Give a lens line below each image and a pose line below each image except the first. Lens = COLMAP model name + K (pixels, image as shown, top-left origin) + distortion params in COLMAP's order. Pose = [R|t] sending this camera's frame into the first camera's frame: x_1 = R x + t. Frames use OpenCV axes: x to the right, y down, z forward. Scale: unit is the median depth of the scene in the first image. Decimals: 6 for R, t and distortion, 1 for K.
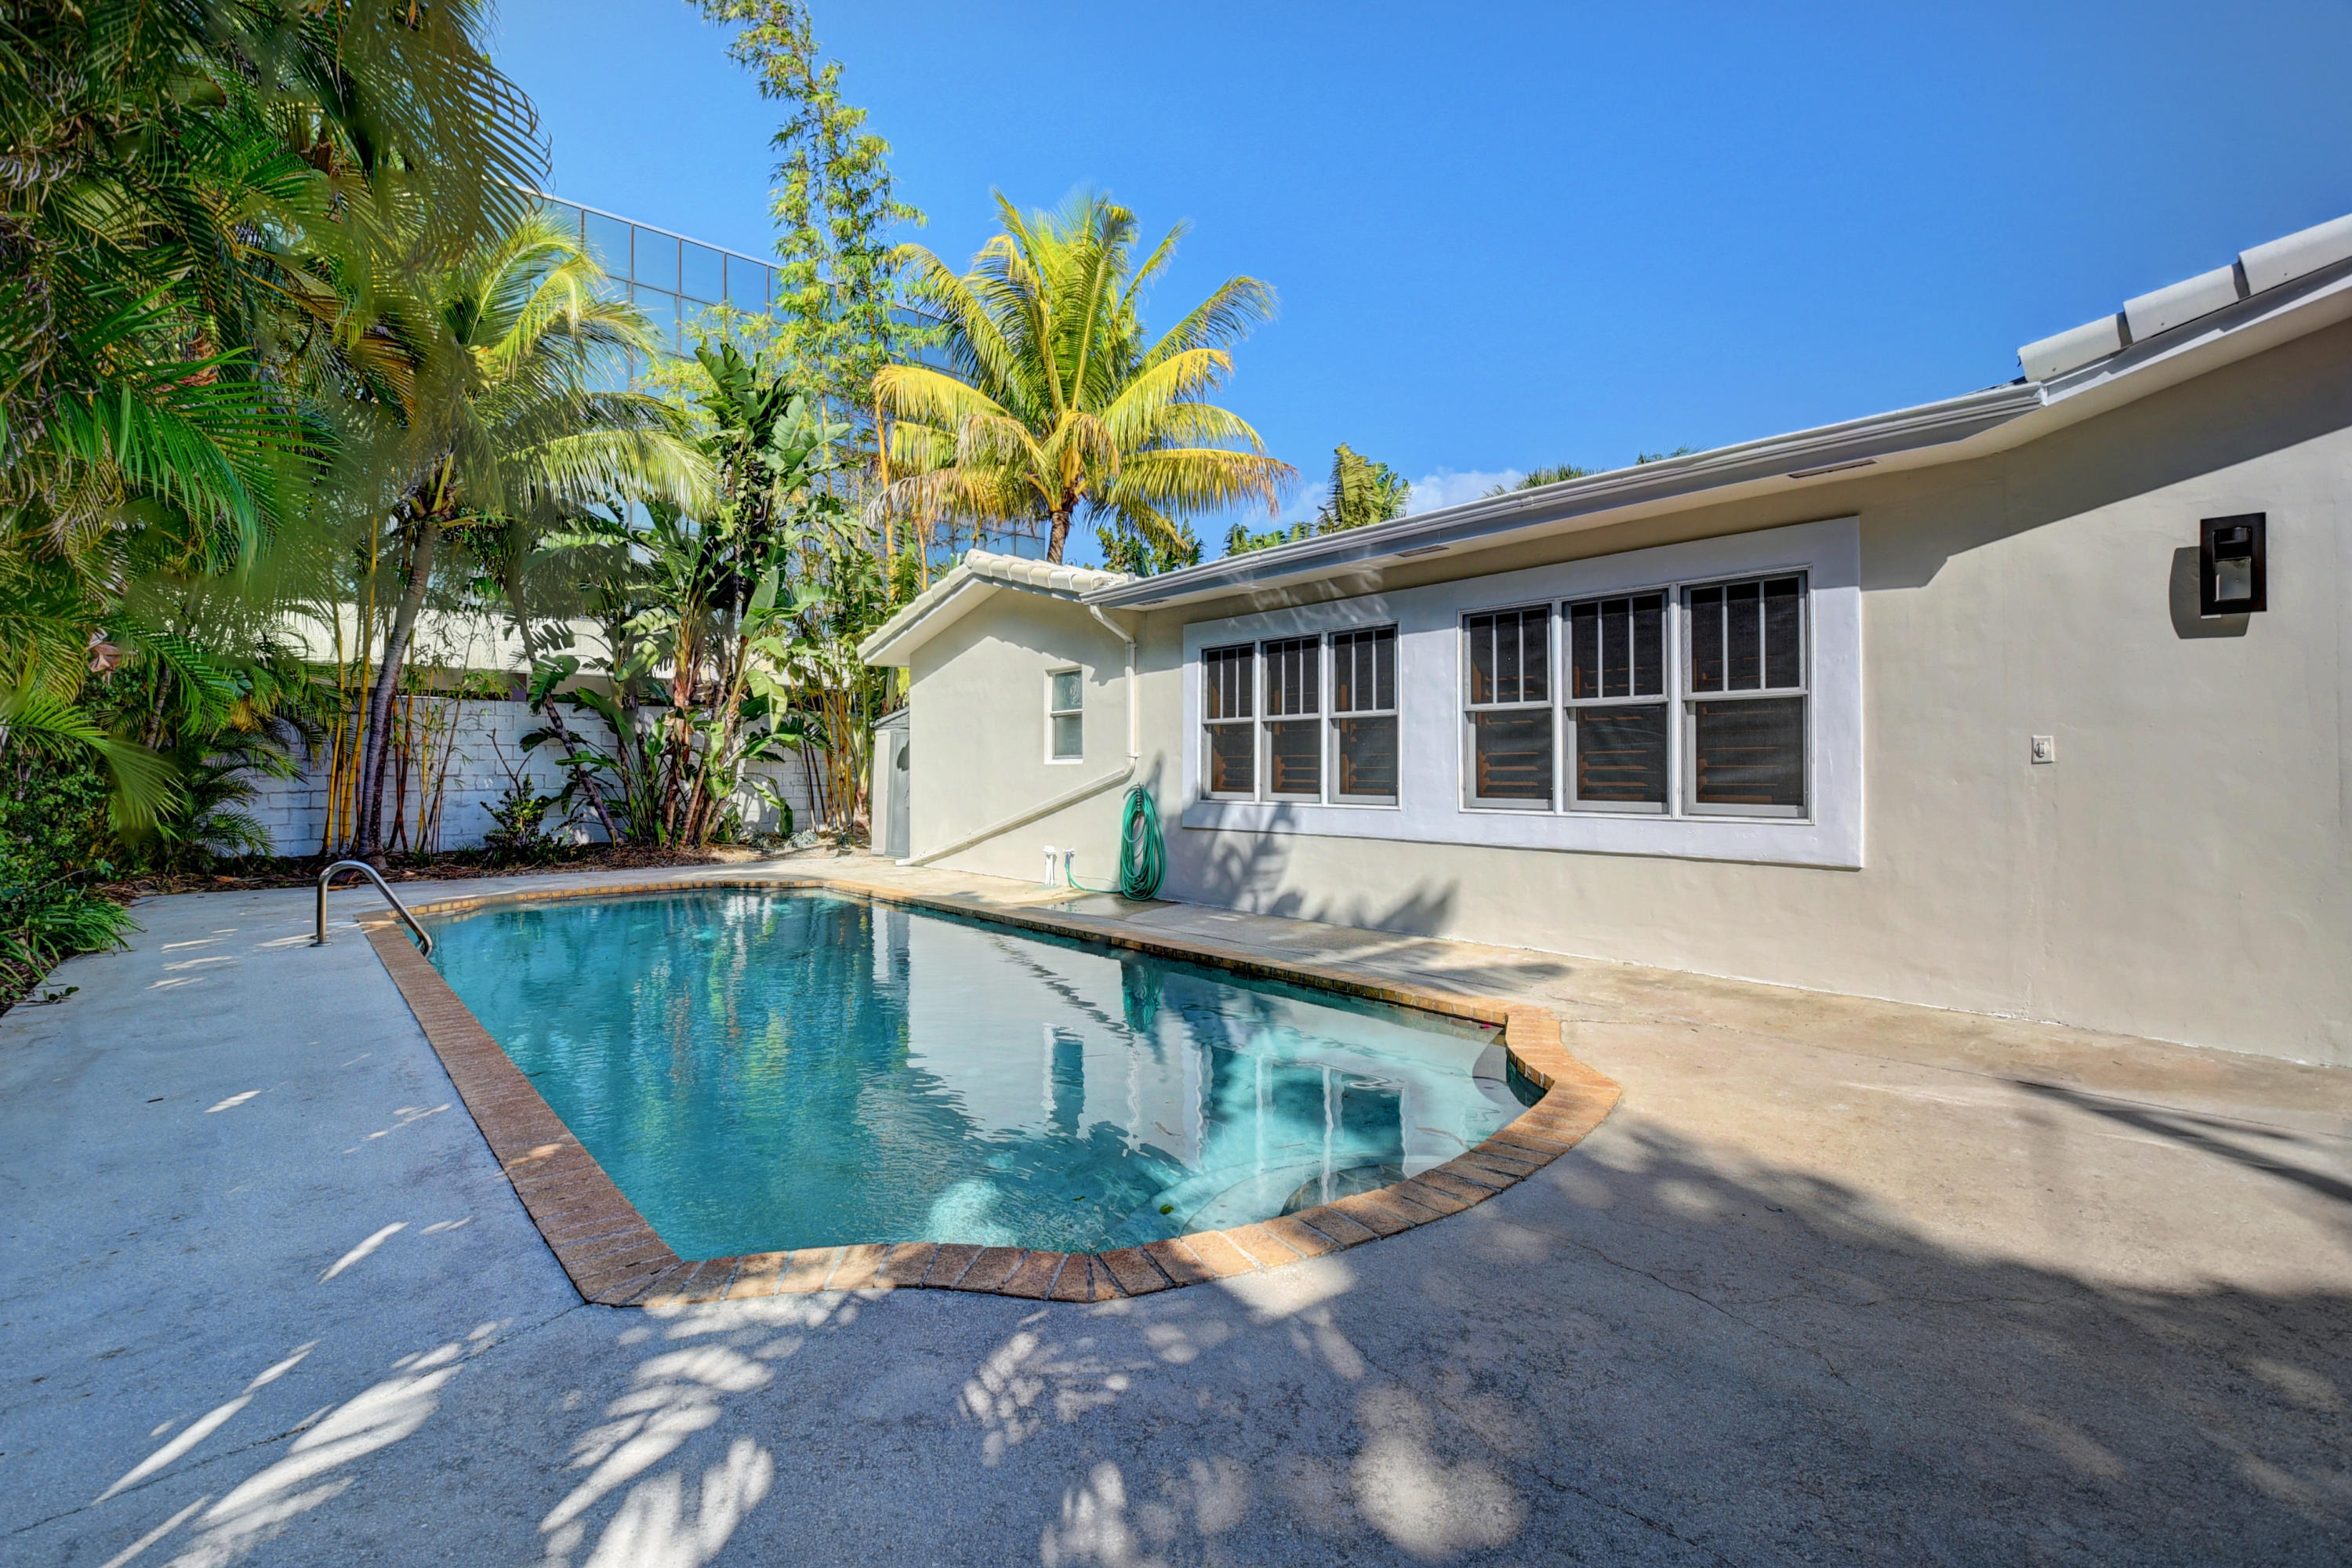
lens RADIAL K [[1030.4, 0, 1167.3], [0, 1030.4, 779.2], [0, 0, 1]] dist [-0.002897, -0.000481]
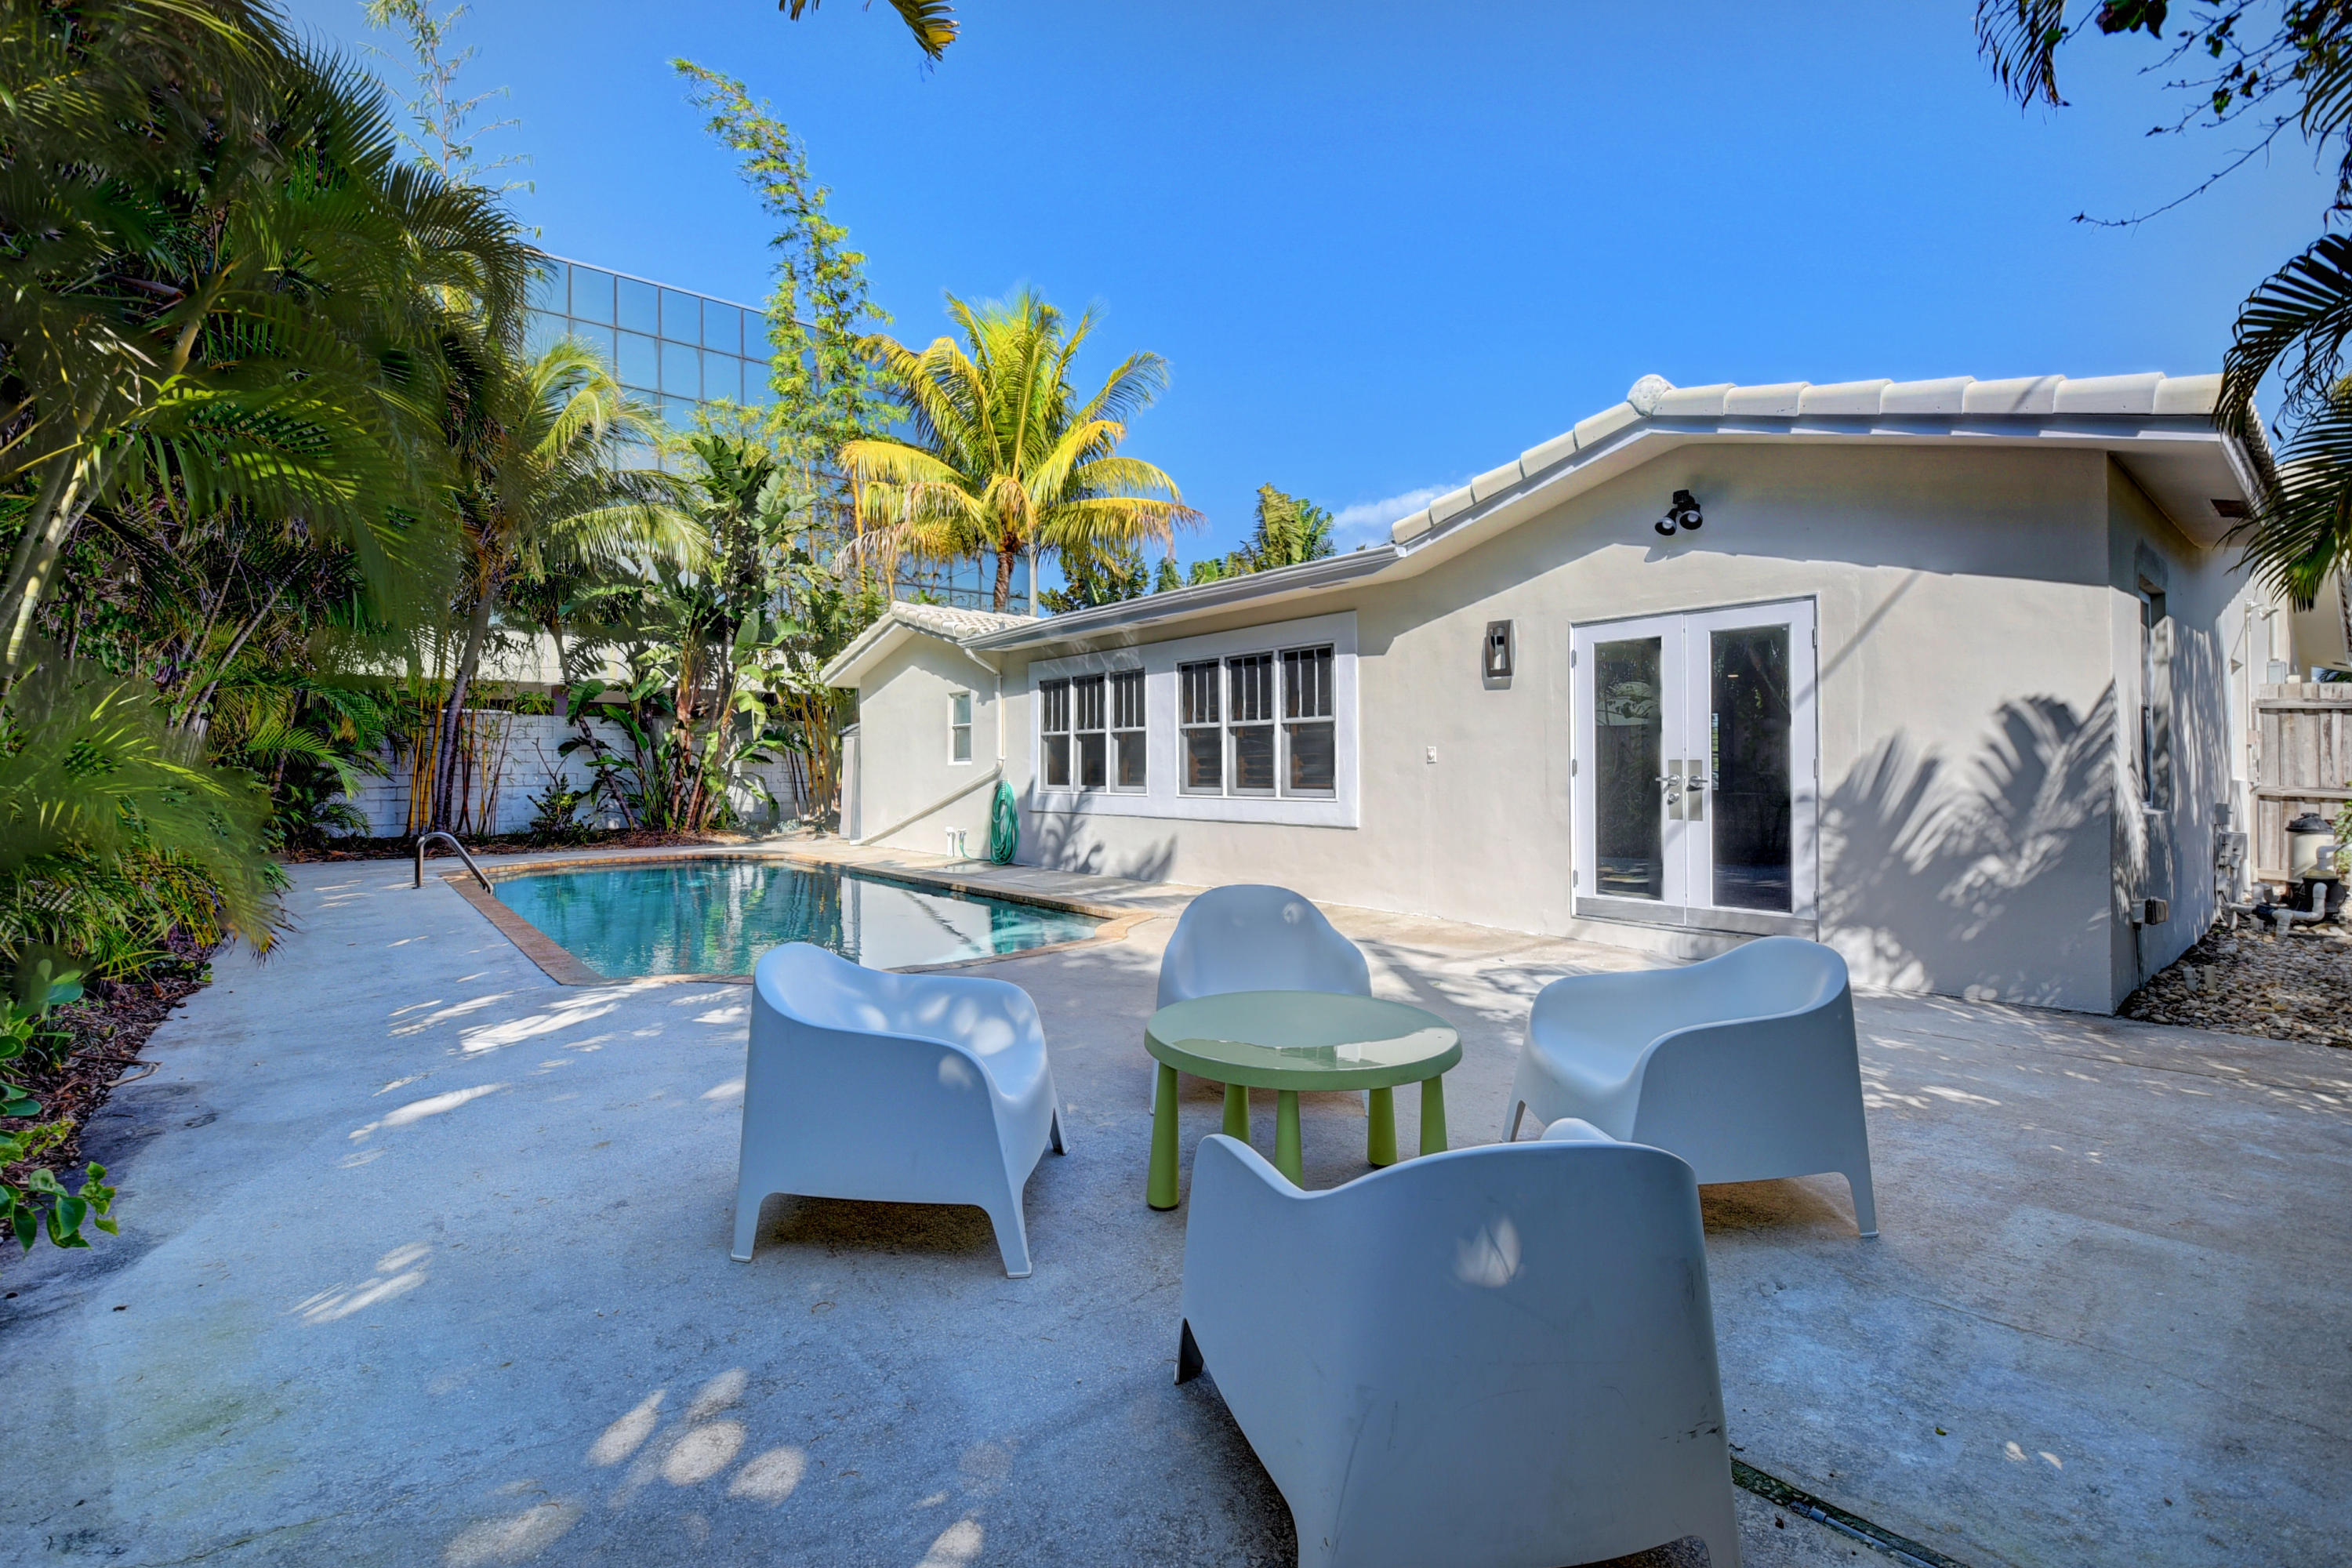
lens RADIAL K [[1039.7, 0, 1178.7], [0, 1039.7, 772.8], [0, 0, 1]] dist [0.001999, -0.000742]
pose [[0.999477, -0.002285, -0.032255, 0.184163], [0.002094, 0.999980, -0.005960, 0.003657], [0.032268, 0.005889, 0.999462, -0.267444]]
